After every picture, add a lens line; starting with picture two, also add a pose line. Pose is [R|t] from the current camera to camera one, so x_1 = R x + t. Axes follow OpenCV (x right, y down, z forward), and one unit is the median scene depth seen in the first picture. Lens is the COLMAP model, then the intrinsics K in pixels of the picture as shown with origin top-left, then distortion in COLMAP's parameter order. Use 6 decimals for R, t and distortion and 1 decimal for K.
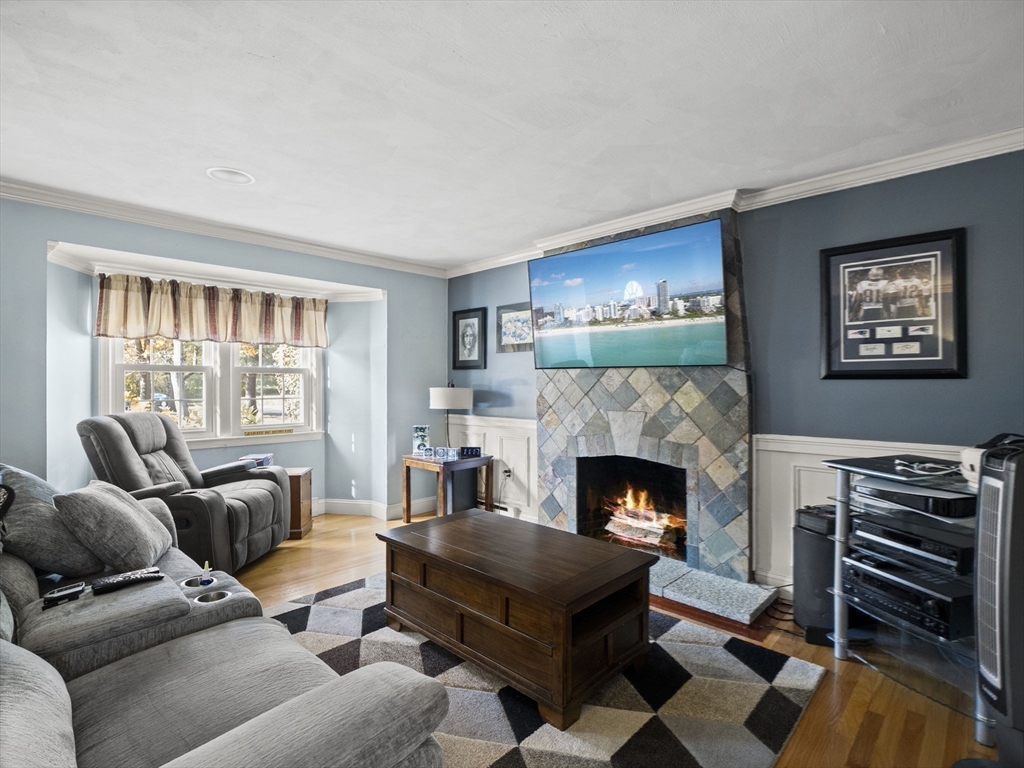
lens RADIAL K [[503.8, 0, 508.9], [0, 503.8, 384.0], [0, 0, 1]] dist [-0.003524, -0.001335]
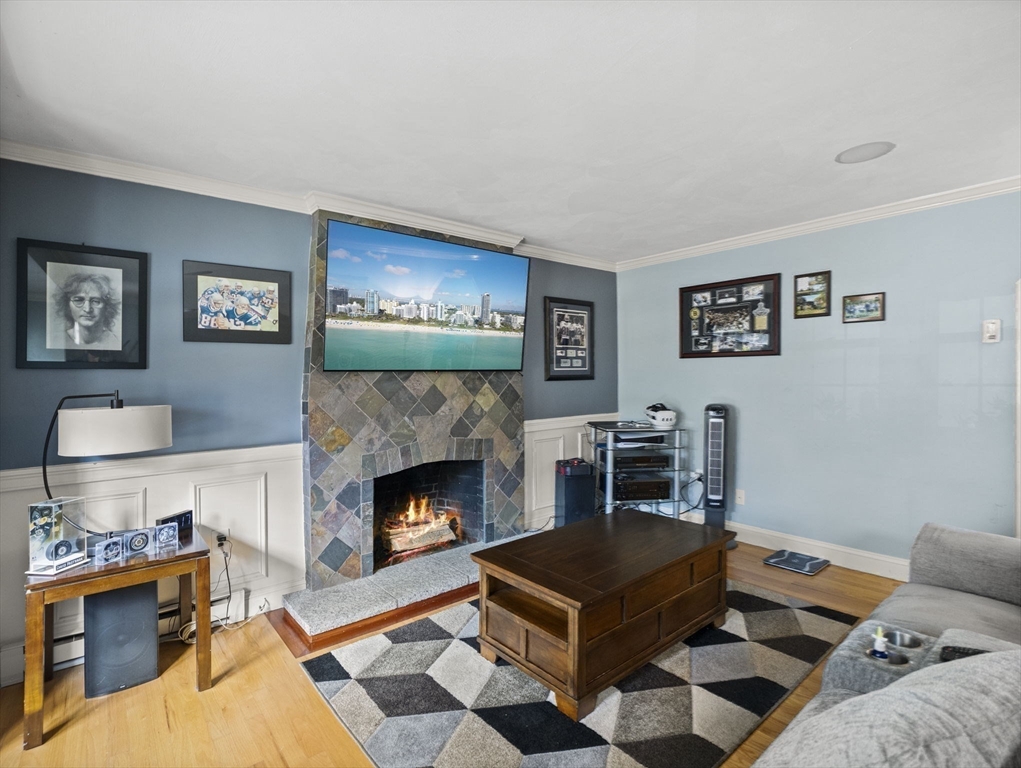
lens RADIAL K [[502.3, 0, 507.4], [0, 502.3, 384.0], [0, 0, 1]] dist [-0.003524, -0.001335]
pose [[0.106177, -0.017729, 0.994189, -0.732478], [0.018399, 0.999705, 0.015863, -0.020982], [-0.994177, 0.016608, 0.106472, 0.767119]]
